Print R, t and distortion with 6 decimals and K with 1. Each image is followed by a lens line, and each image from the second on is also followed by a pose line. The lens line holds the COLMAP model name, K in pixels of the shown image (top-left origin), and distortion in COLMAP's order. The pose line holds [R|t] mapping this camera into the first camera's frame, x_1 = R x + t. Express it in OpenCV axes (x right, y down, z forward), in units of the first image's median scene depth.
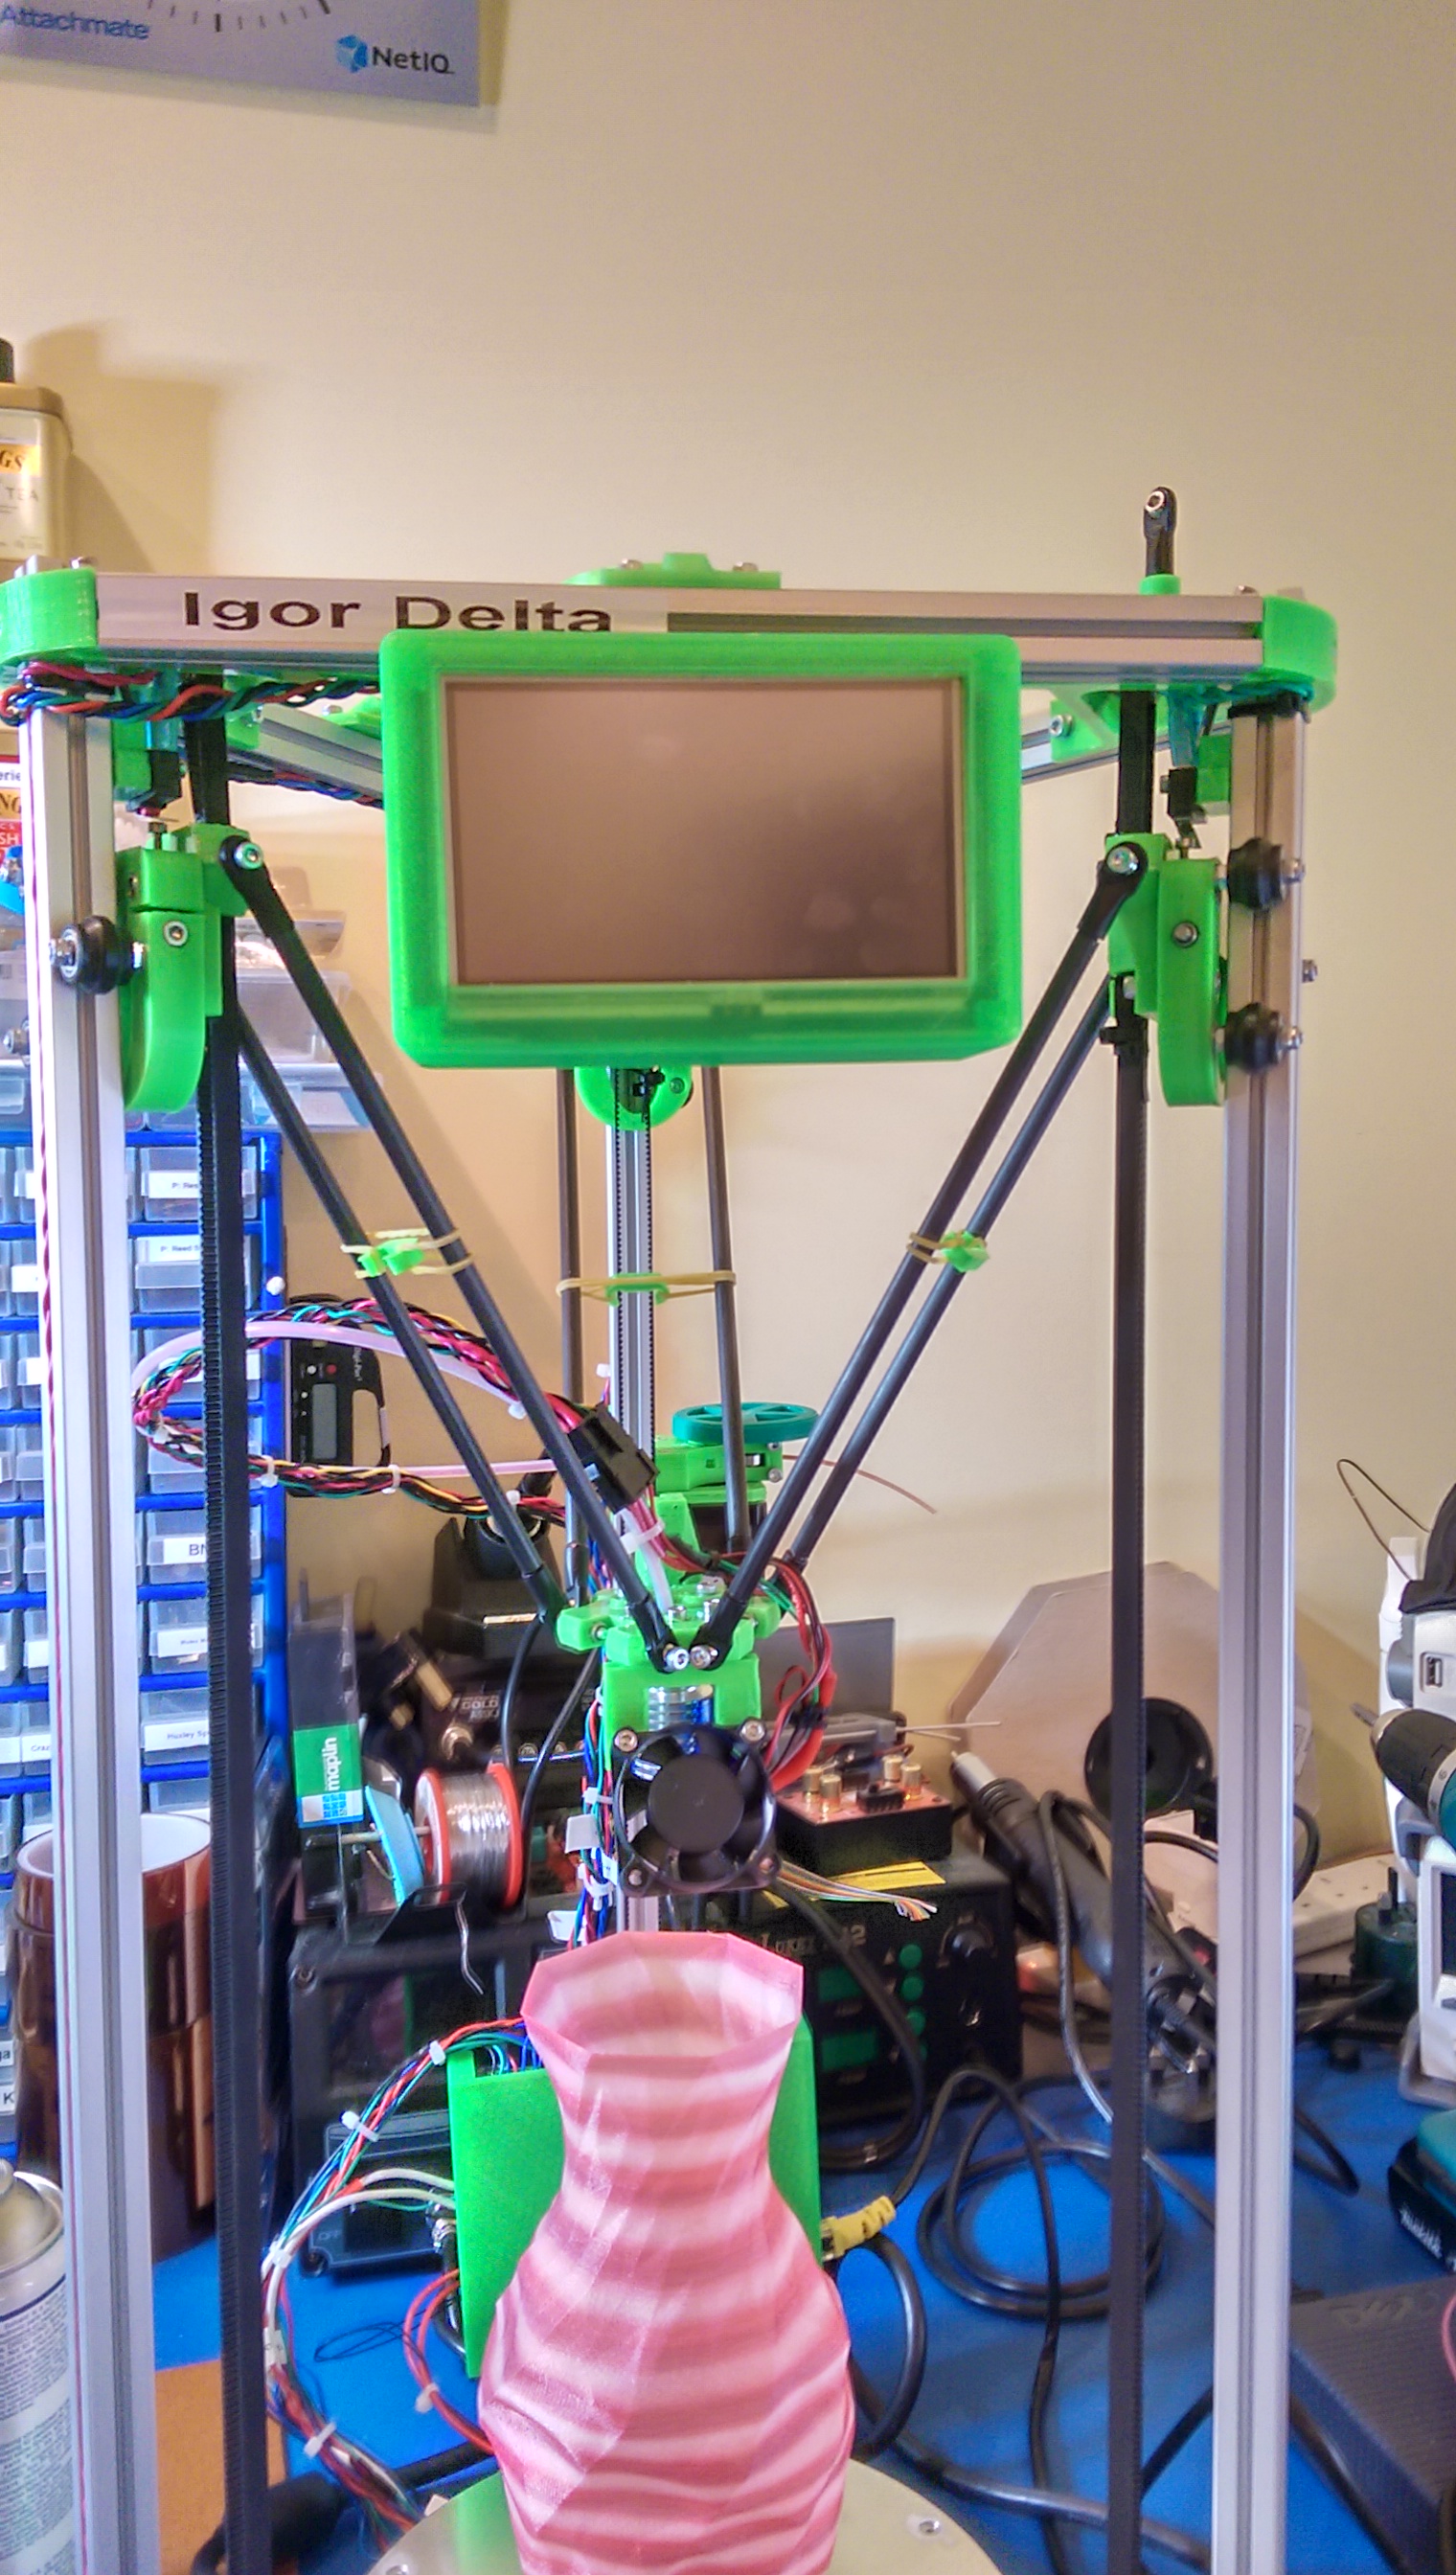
lens RADIAL K [[1808.3, 0, 728.0], [0, 1808.3, 1287.5], [0, 0, 1]] dist [0.007120, 0.094611]
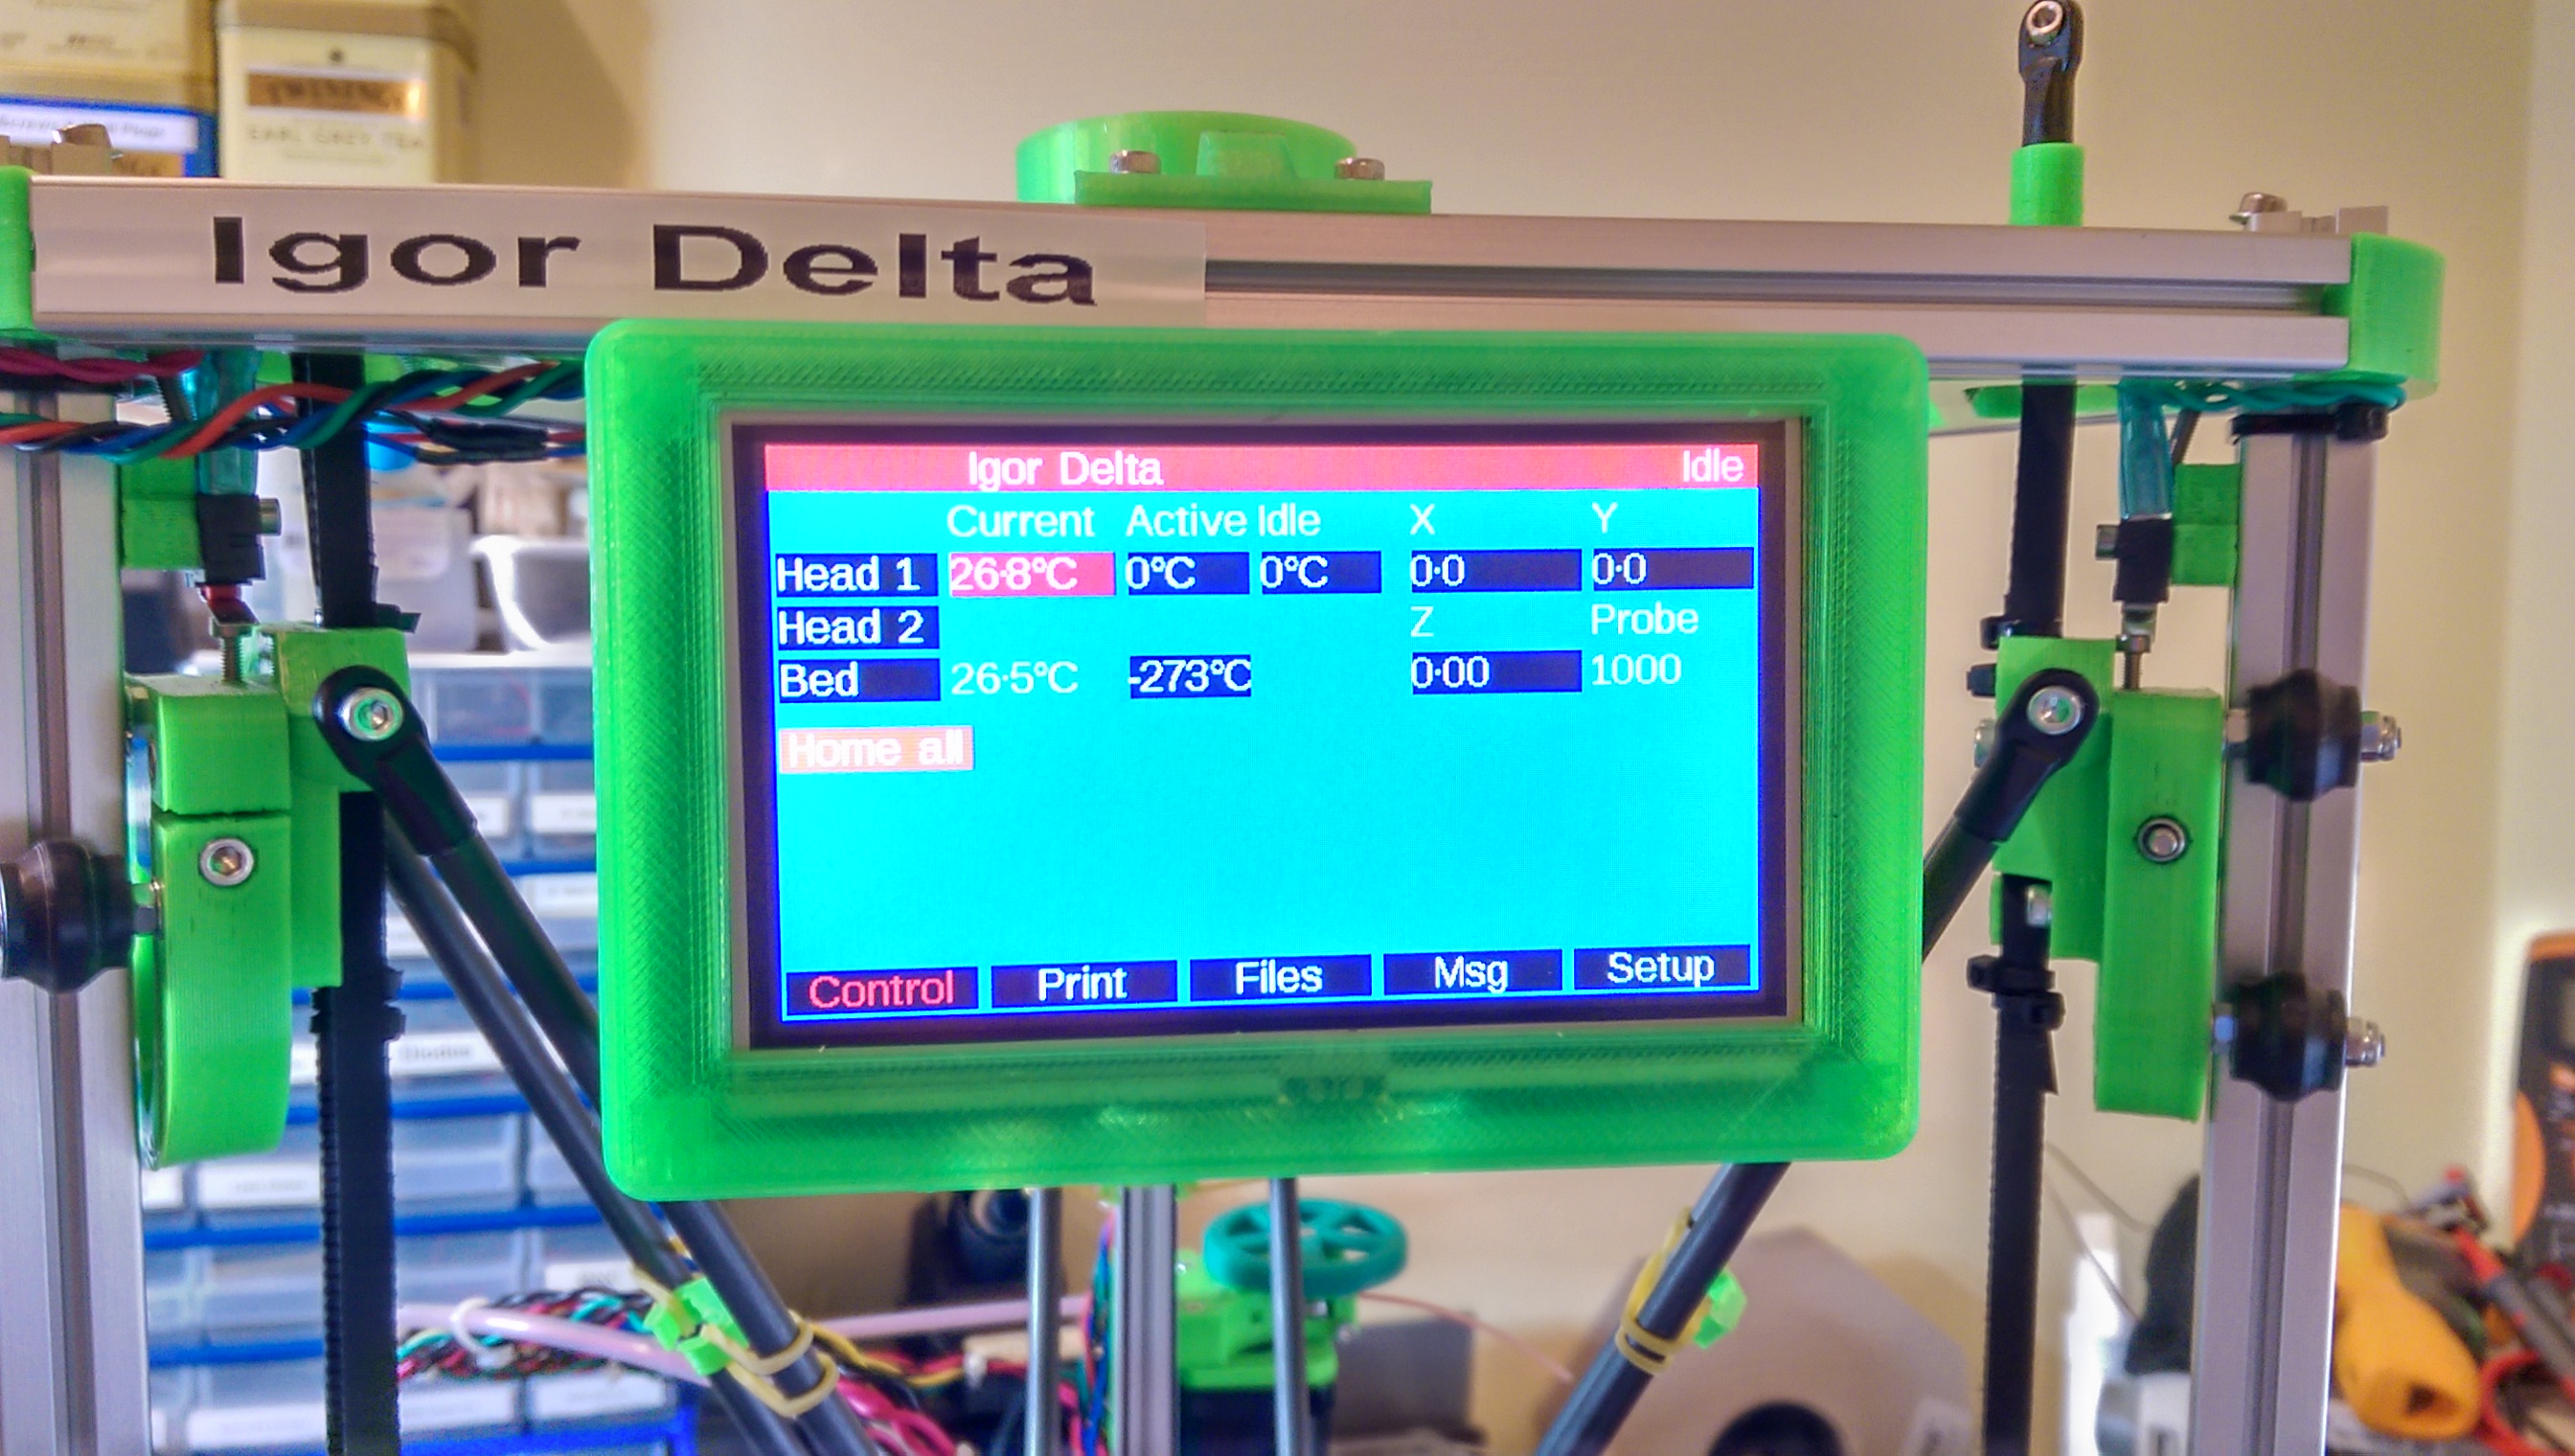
lens RADIAL K [[1915.2, 0, 1287.5], [0, 1915.2, 728.0], [0, 0, 1]] dist [0.076863, -0.143830]
pose [[0.999820, 0.017942, 0.006236, -0.012073], [-0.017896, 0.999813, -0.007326, -0.240340], [-0.006366, 0.007213, 0.999954, 0.470719]]
